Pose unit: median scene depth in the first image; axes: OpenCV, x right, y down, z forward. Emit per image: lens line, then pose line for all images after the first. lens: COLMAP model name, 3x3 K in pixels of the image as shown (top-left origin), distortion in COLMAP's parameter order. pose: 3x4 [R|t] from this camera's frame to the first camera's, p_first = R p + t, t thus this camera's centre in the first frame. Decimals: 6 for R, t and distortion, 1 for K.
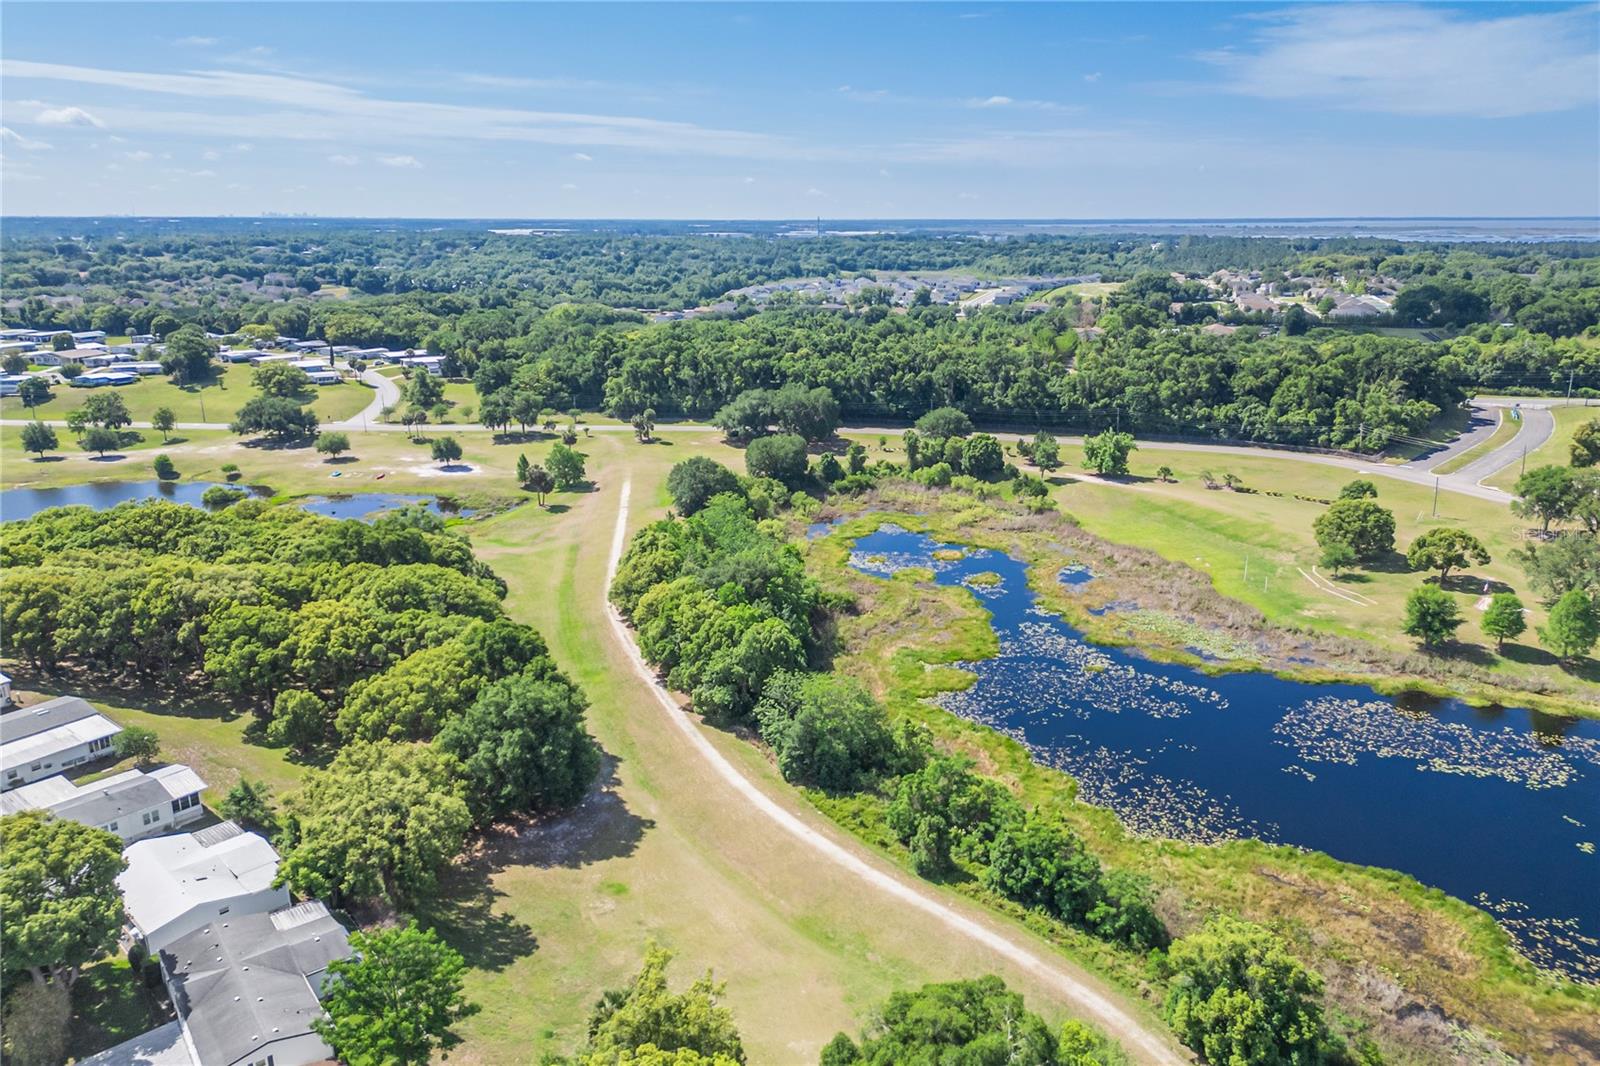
lens RADIAL K [[1130.0, 0, 800.0], [0, 1130.0, 533.0], [0, 0, 1]] dist [0.088629, -0.101163]
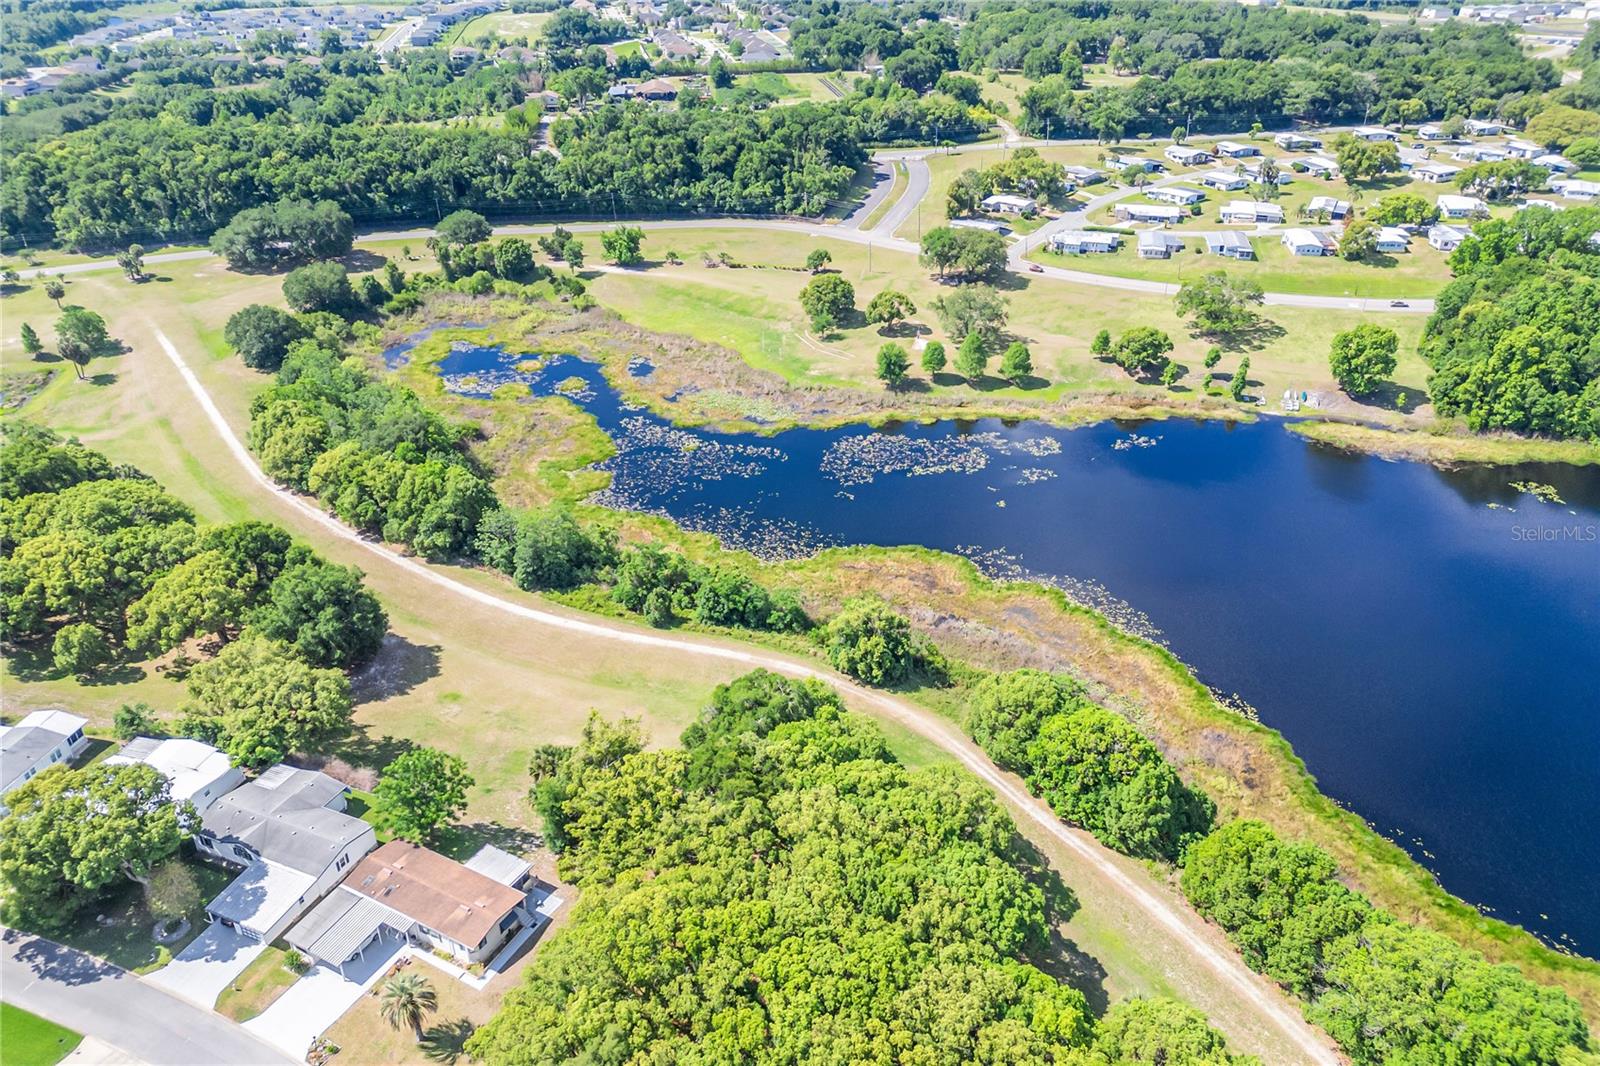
lens RADIAL K [[1130.0, 0, 800.0], [0, 1130.0, 533.0], [0, 0, 1]] dist [0.088629, -0.101163]
pose [[0.875185, -0.238533, 0.420895, -0.185482], [0.131547, 0.954553, 0.267440, -0.108883], [-0.465560, -0.178692, 0.866789, -0.203163]]
